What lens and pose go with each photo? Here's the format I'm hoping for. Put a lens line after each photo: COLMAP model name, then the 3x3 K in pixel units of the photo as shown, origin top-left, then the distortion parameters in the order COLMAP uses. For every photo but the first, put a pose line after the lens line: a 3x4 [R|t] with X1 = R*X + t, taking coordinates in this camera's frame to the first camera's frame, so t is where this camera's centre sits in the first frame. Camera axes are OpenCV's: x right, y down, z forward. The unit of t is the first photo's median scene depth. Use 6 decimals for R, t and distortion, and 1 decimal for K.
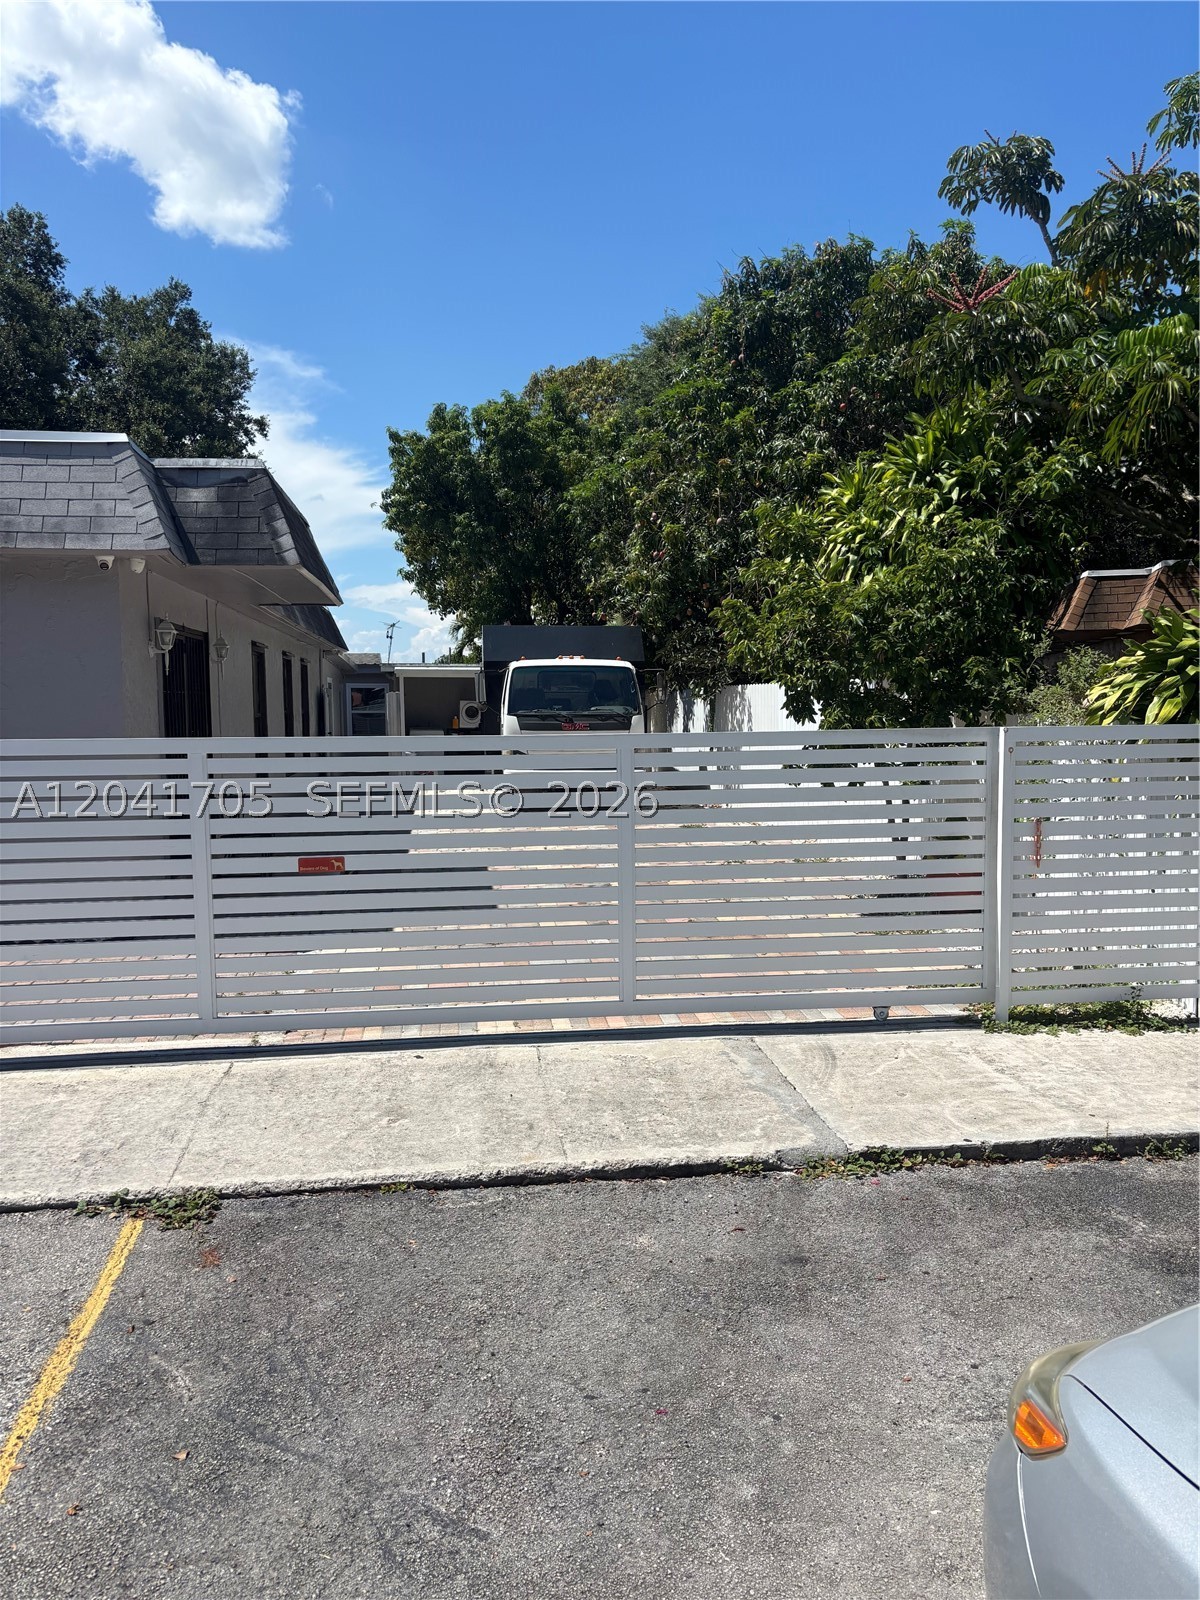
lens RADIAL K [[1184.9, 0, 600.0], [0, 1184.9, 800.0], [0, 0, 1]] dist [0.042818, -0.011363]
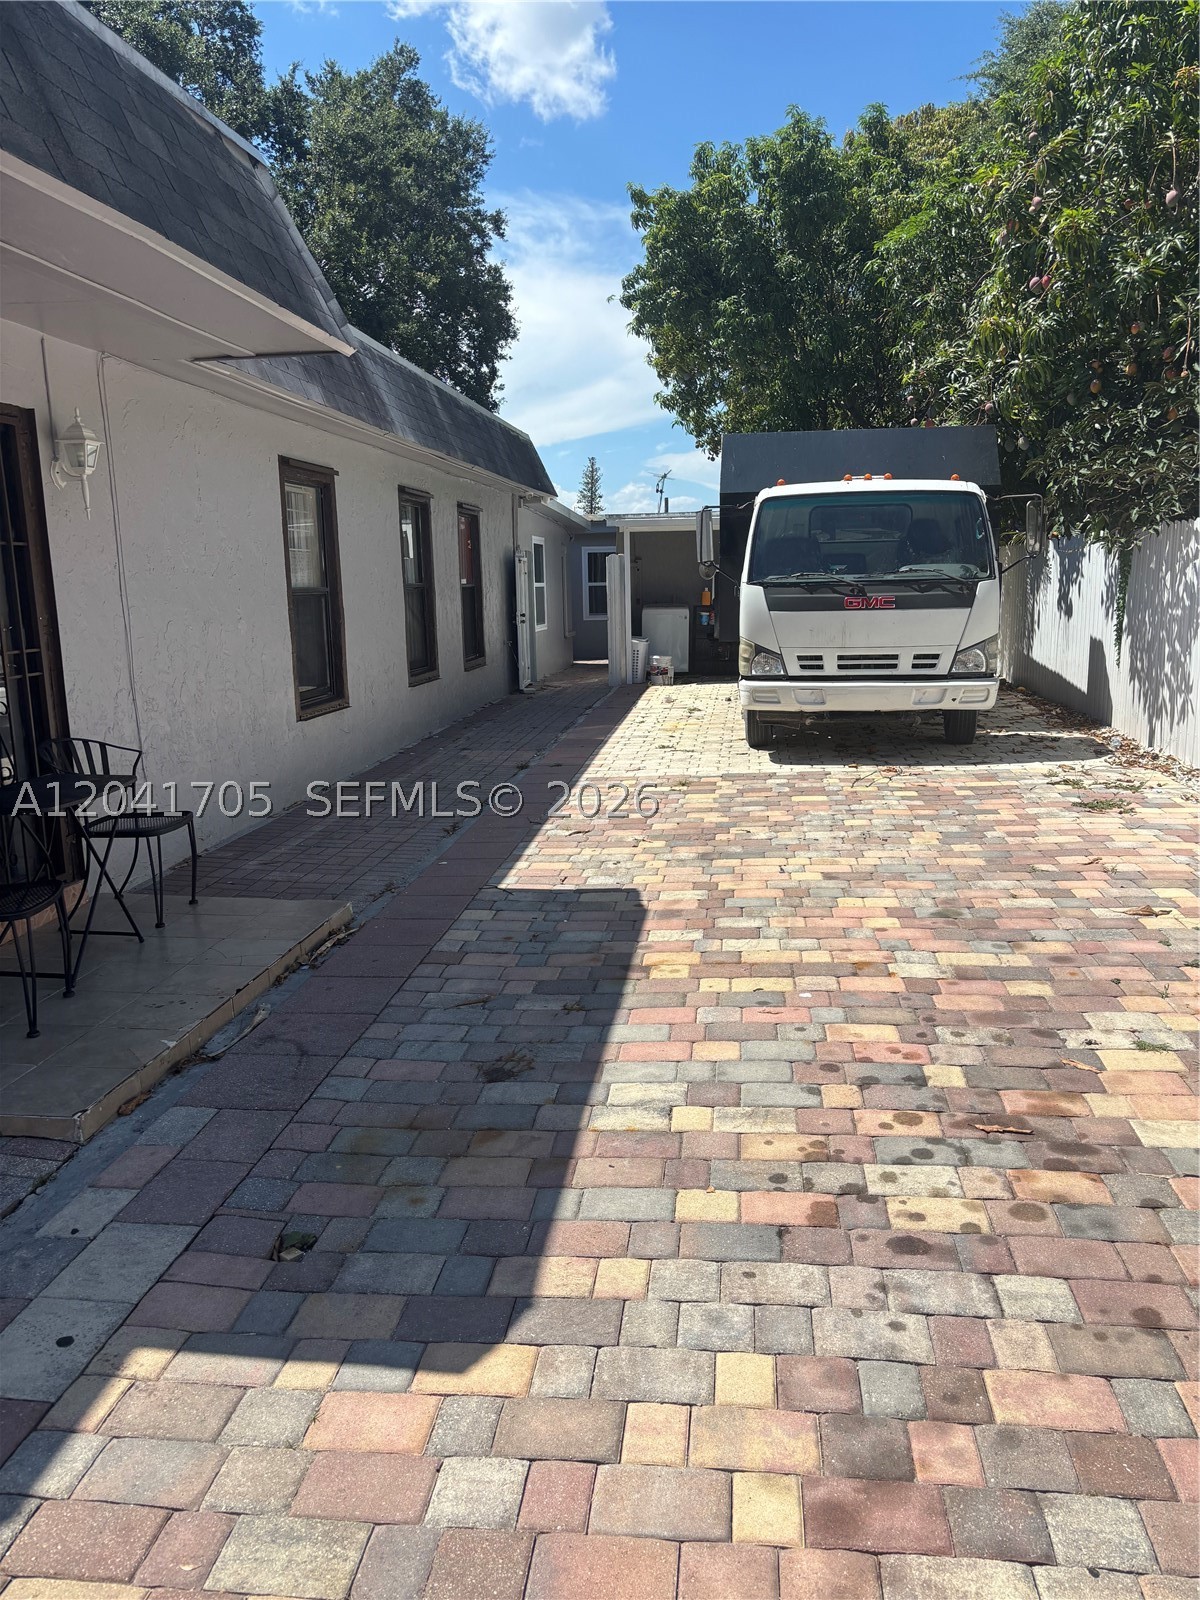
lens RADIAL K [[1184.9, 0, 600.0], [0, 1184.9, 800.0], [0, 0, 1]] dist [0.042818, -0.011363]
pose [[0.967141, 0.032945, -0.252097, 0.000335], [-0.005399, 0.994007, 0.109185, -0.022978], [0.254184, -0.104236, 0.961523, 0.321012]]
